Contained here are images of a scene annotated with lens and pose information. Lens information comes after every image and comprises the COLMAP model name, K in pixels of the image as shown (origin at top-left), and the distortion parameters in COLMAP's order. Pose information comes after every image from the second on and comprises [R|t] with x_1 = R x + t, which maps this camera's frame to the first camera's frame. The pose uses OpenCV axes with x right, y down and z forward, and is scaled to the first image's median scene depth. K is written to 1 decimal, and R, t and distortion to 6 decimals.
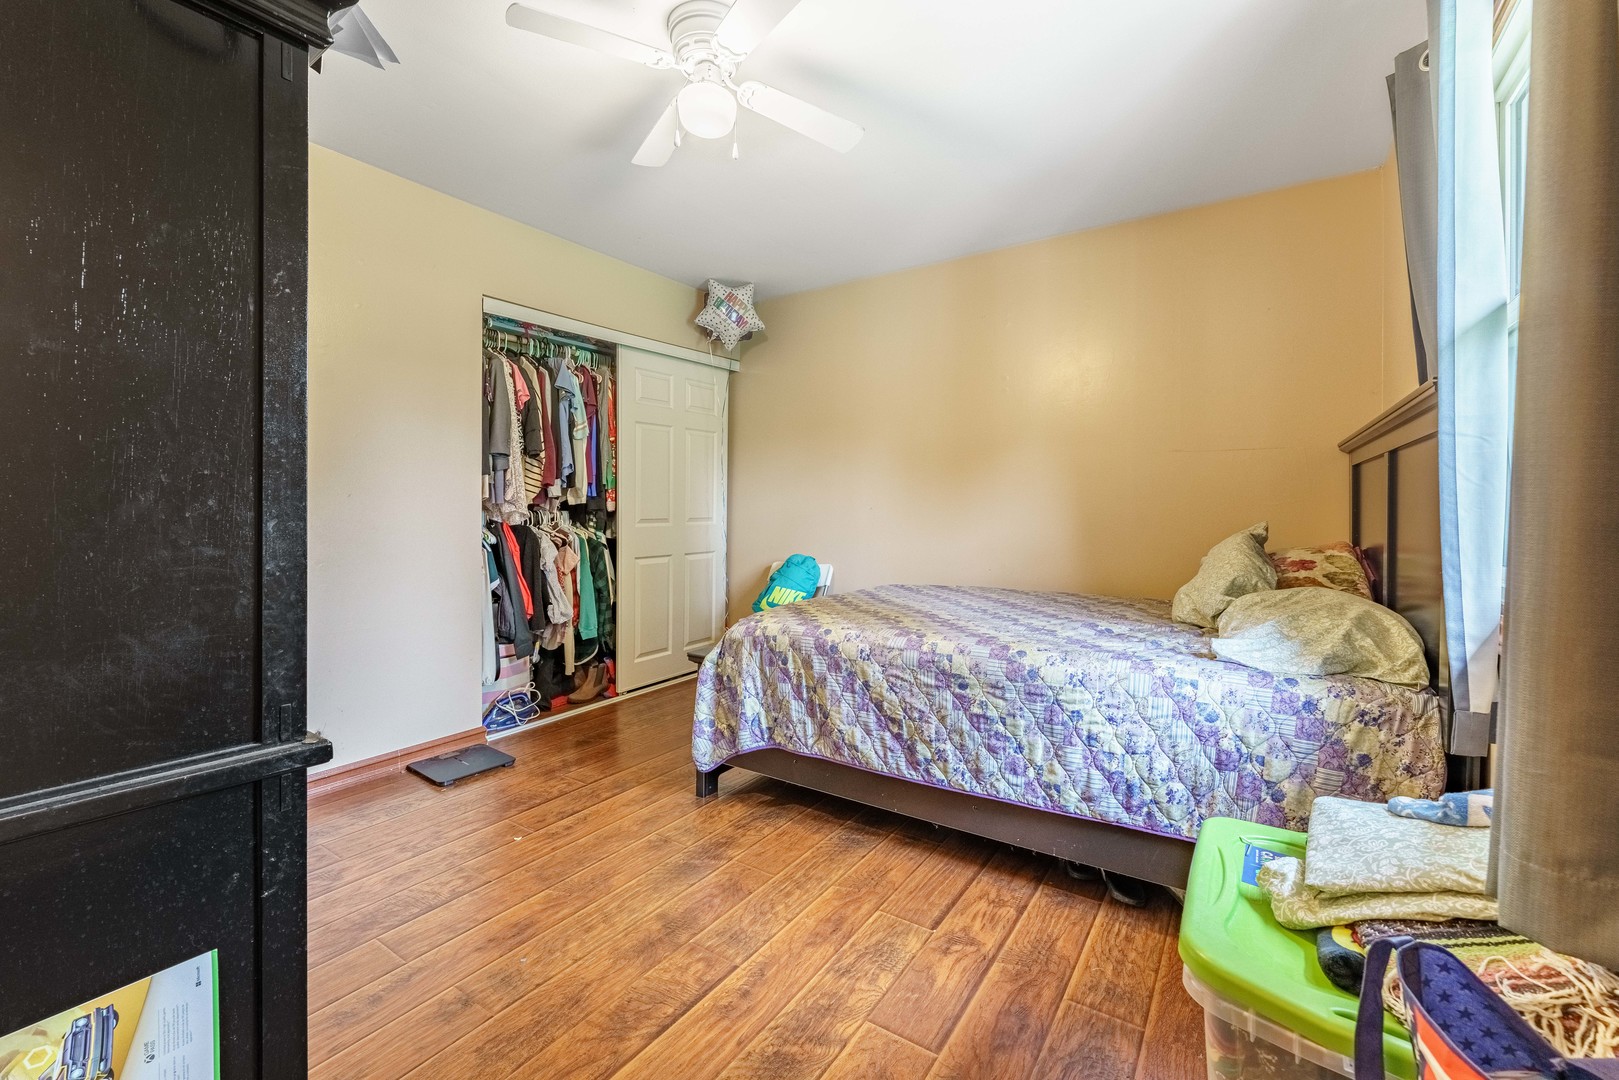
lens RADIAL K [[658.9, 0, 800.9], [0, 658.9, 510.2], [0, 0, 1]] dist [0.000298, -0.000069]
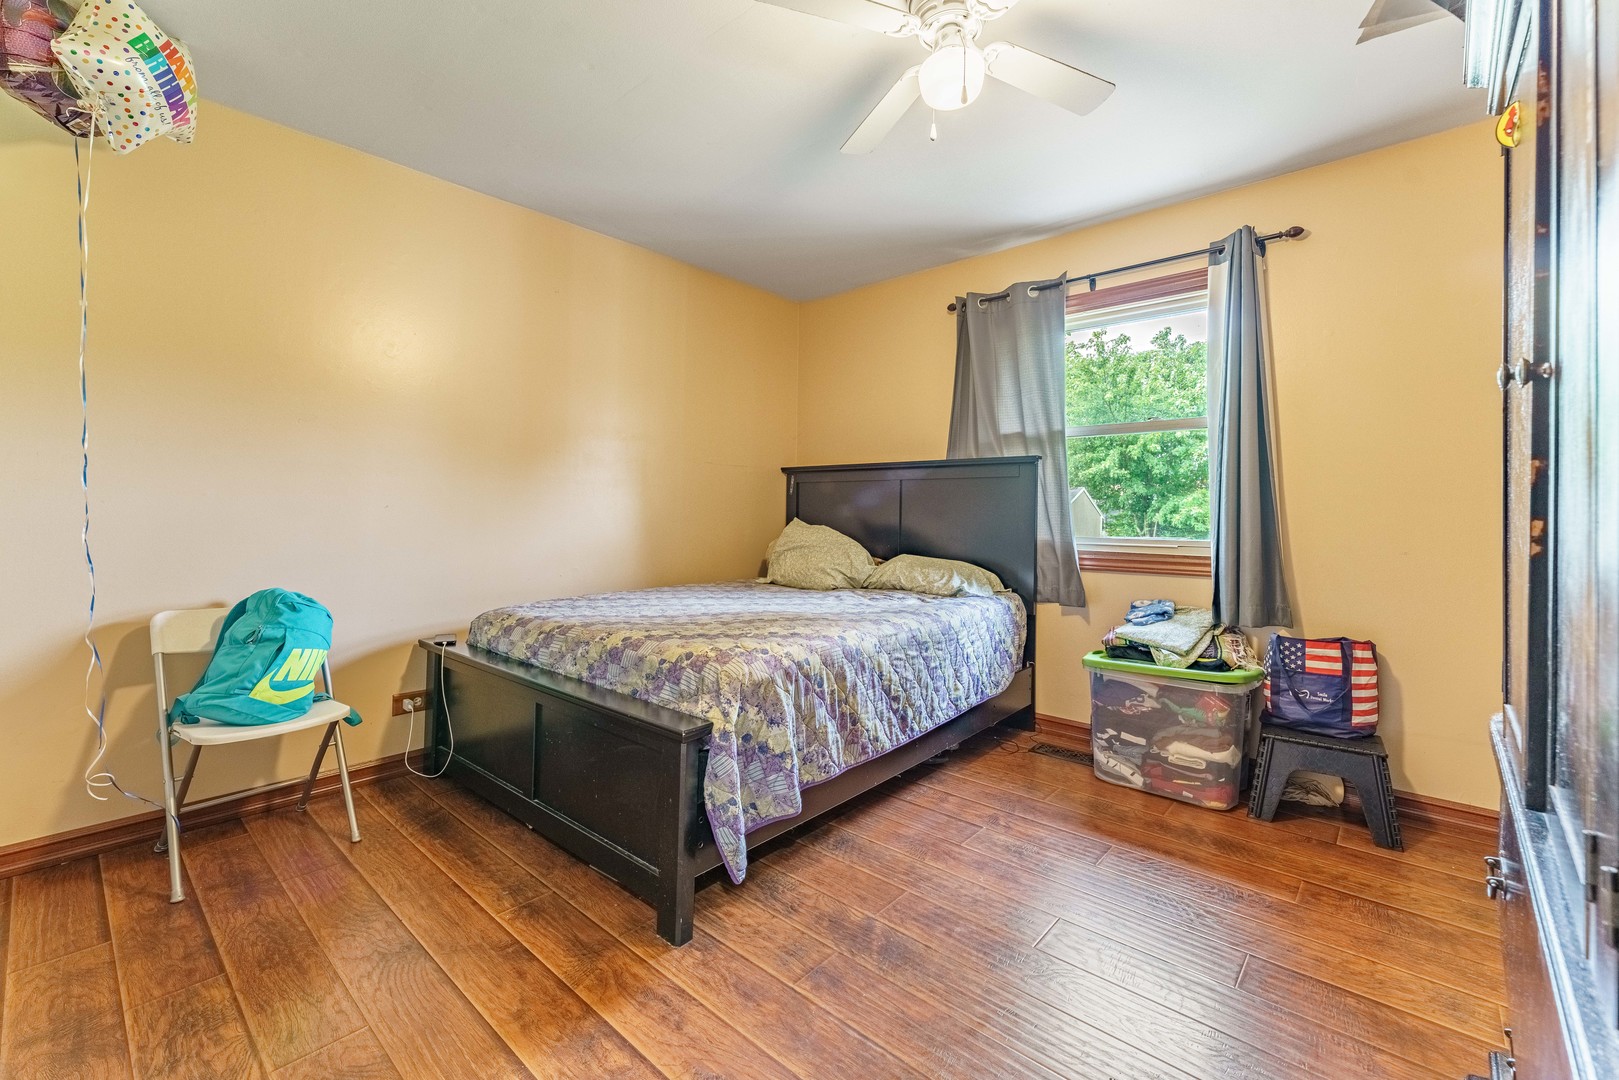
lens RADIAL K [[658.9, 0, 800.9], [0, 658.9, 510.2], [0, 0, 1]] dist [0.000298, -0.000069]
pose [[0.154422, -0.000449, 0.988005, -0.989671], [-0.004738, 0.999988, 0.001195, -0.003186], [-0.987994, -0.004866, 0.154418, 0.981105]]
